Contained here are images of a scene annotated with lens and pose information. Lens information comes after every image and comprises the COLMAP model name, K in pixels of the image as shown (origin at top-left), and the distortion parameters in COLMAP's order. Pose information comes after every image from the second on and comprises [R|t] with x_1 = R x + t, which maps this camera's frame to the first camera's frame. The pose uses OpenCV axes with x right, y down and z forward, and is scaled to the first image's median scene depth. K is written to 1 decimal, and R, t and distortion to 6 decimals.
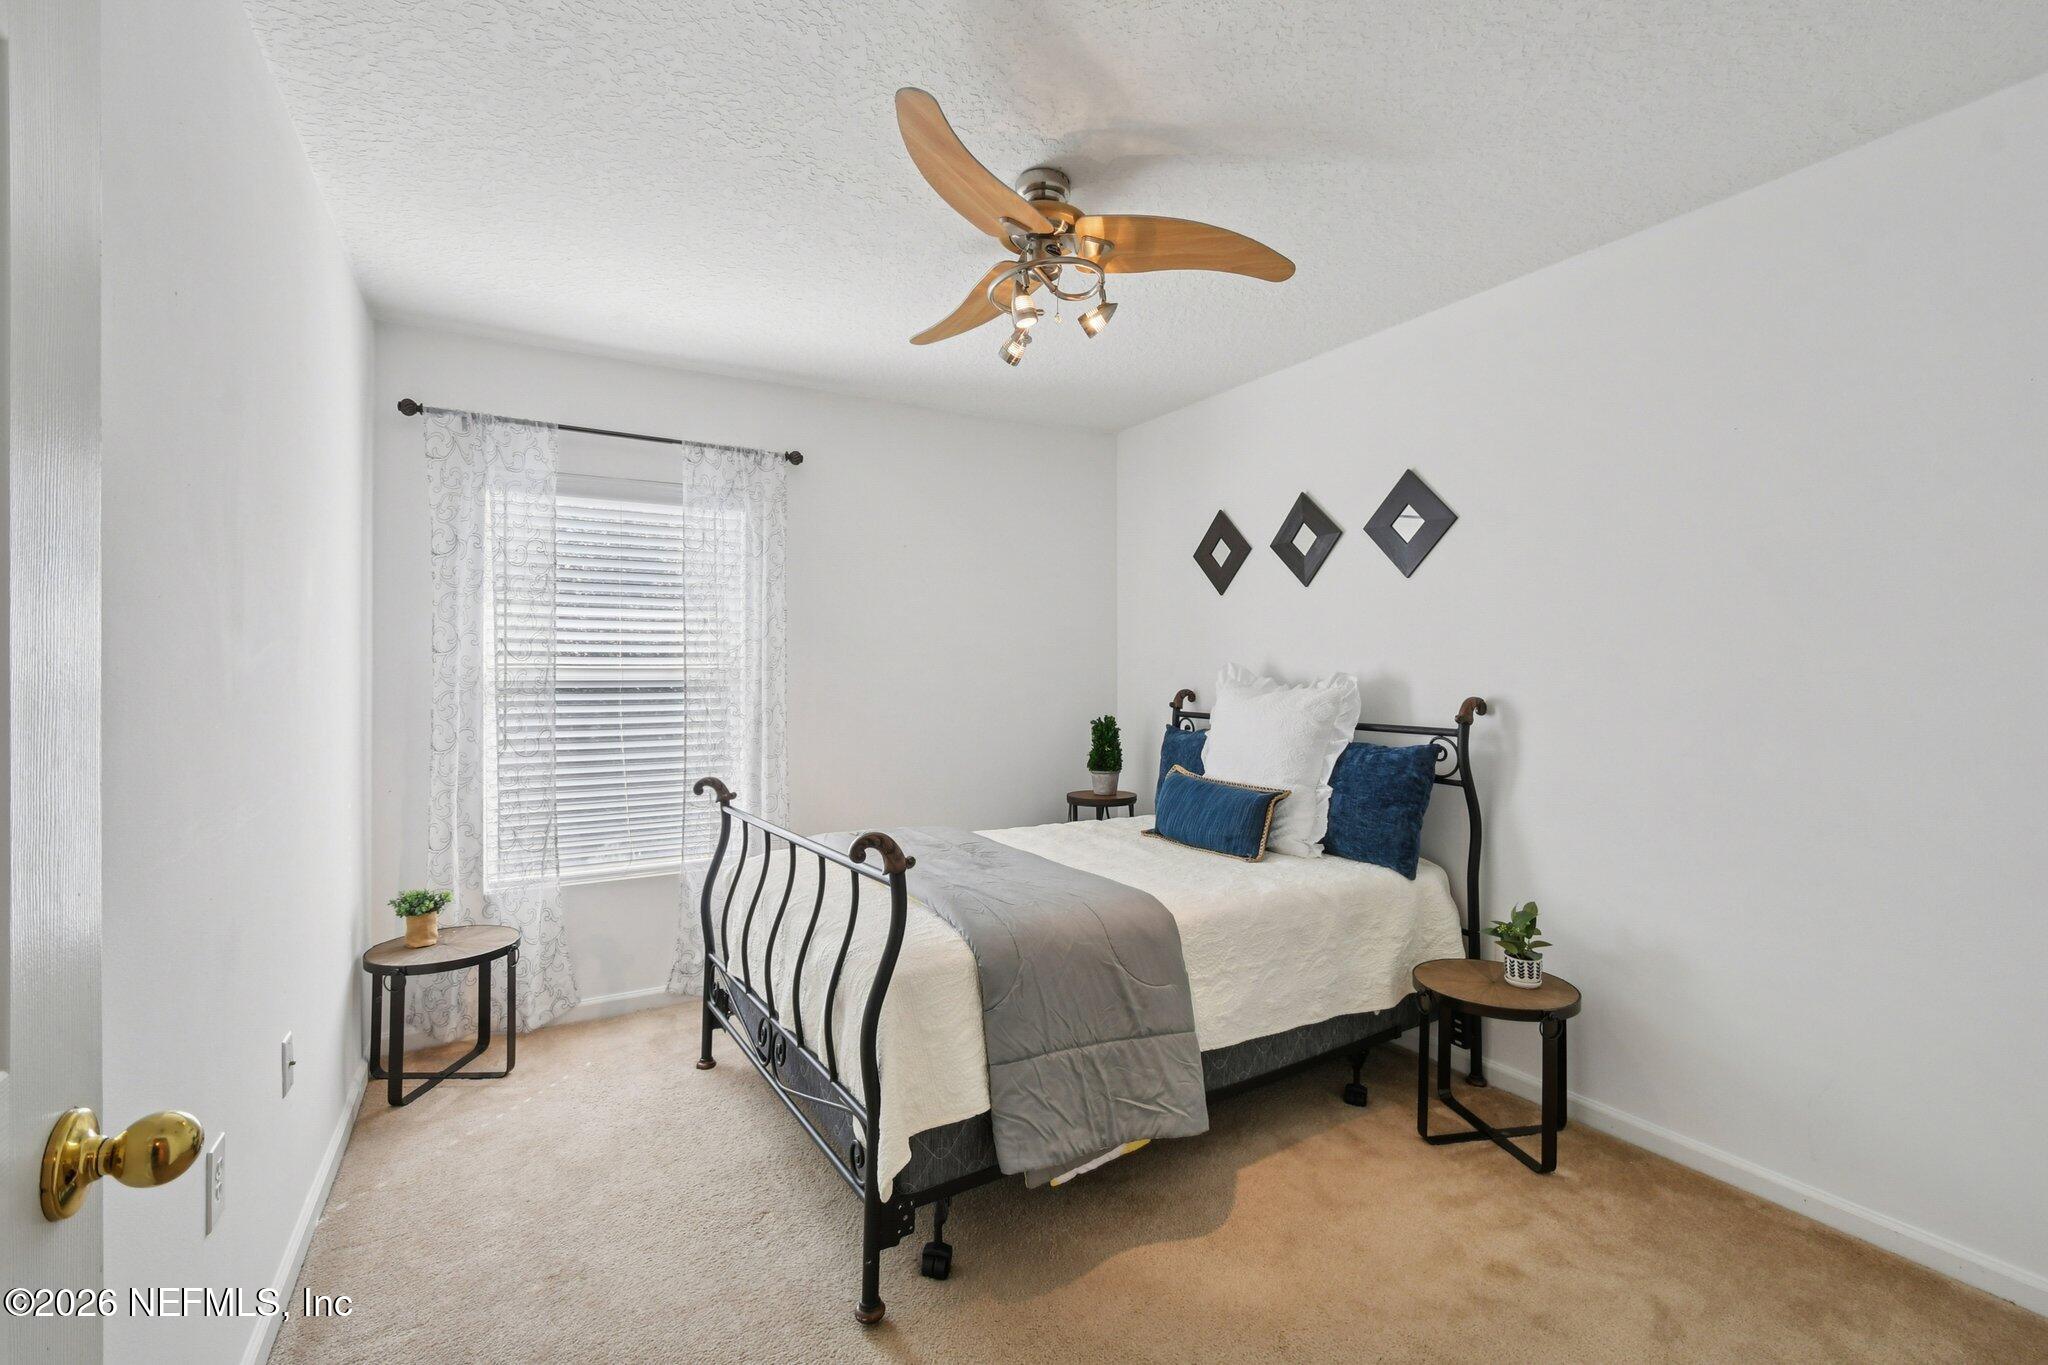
lens RADIAL K [[897.8, 0, 1050.0], [0, 897.8, 674.1], [0, 0, 1]] dist [-0.002131, -0.001907]
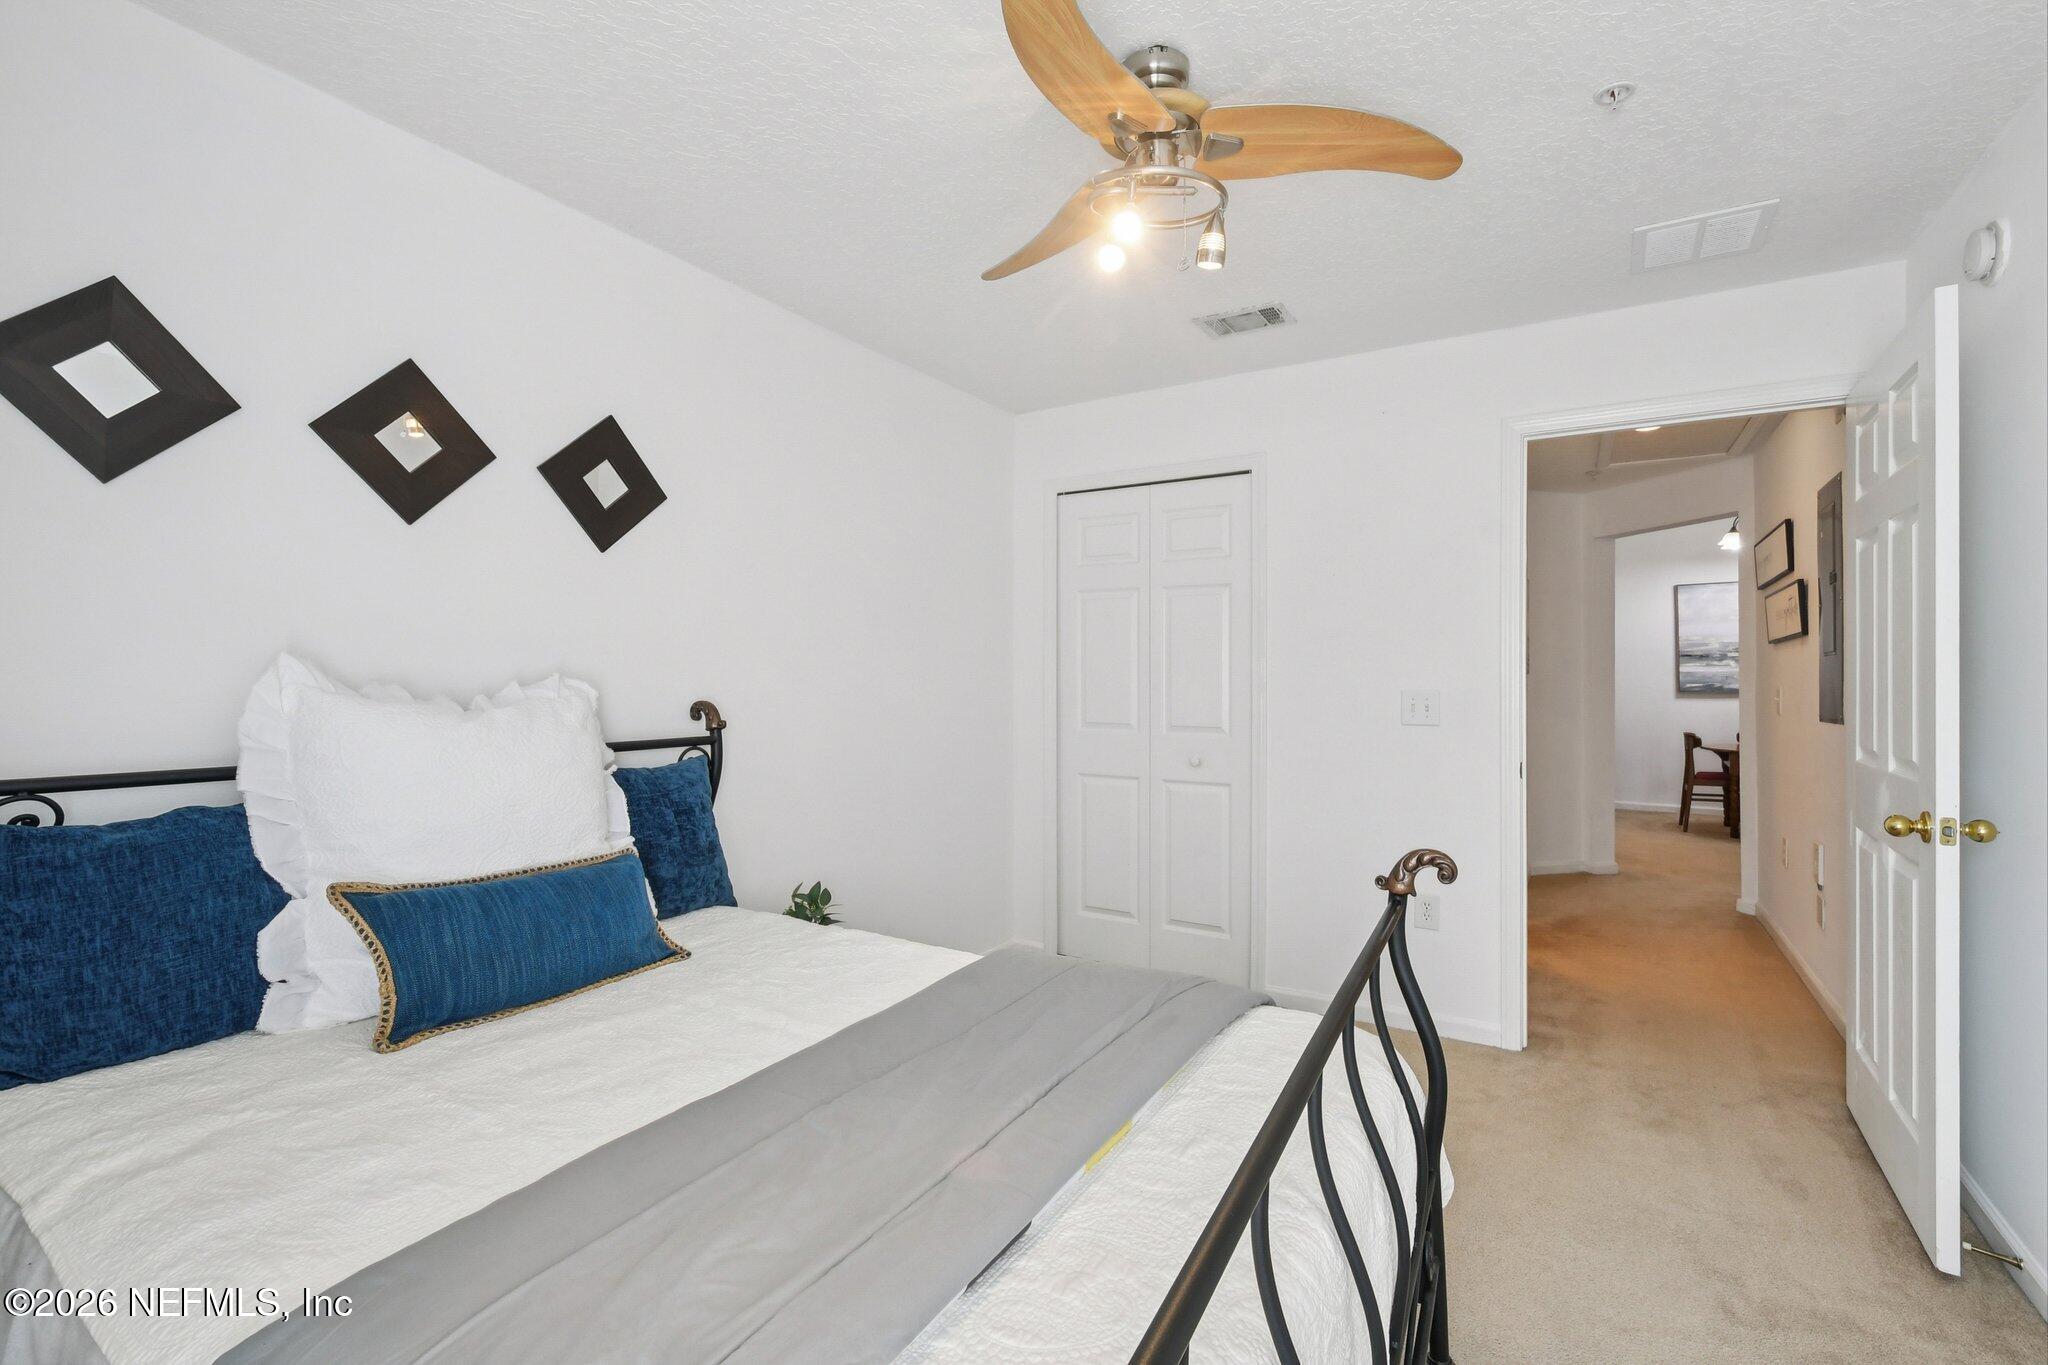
lens RADIAL K [[897.8, 0, 1050.0], [0, 897.8, 674.1], [0, 0, 1]] dist [-0.002131, -0.001907]
pose [[-0.475037, -0.001889, 0.879964, -0.457533], [-0.005113, 0.999987, -0.000613, -0.003383], [-0.879951, -0.004790, -0.475040, 1.010636]]
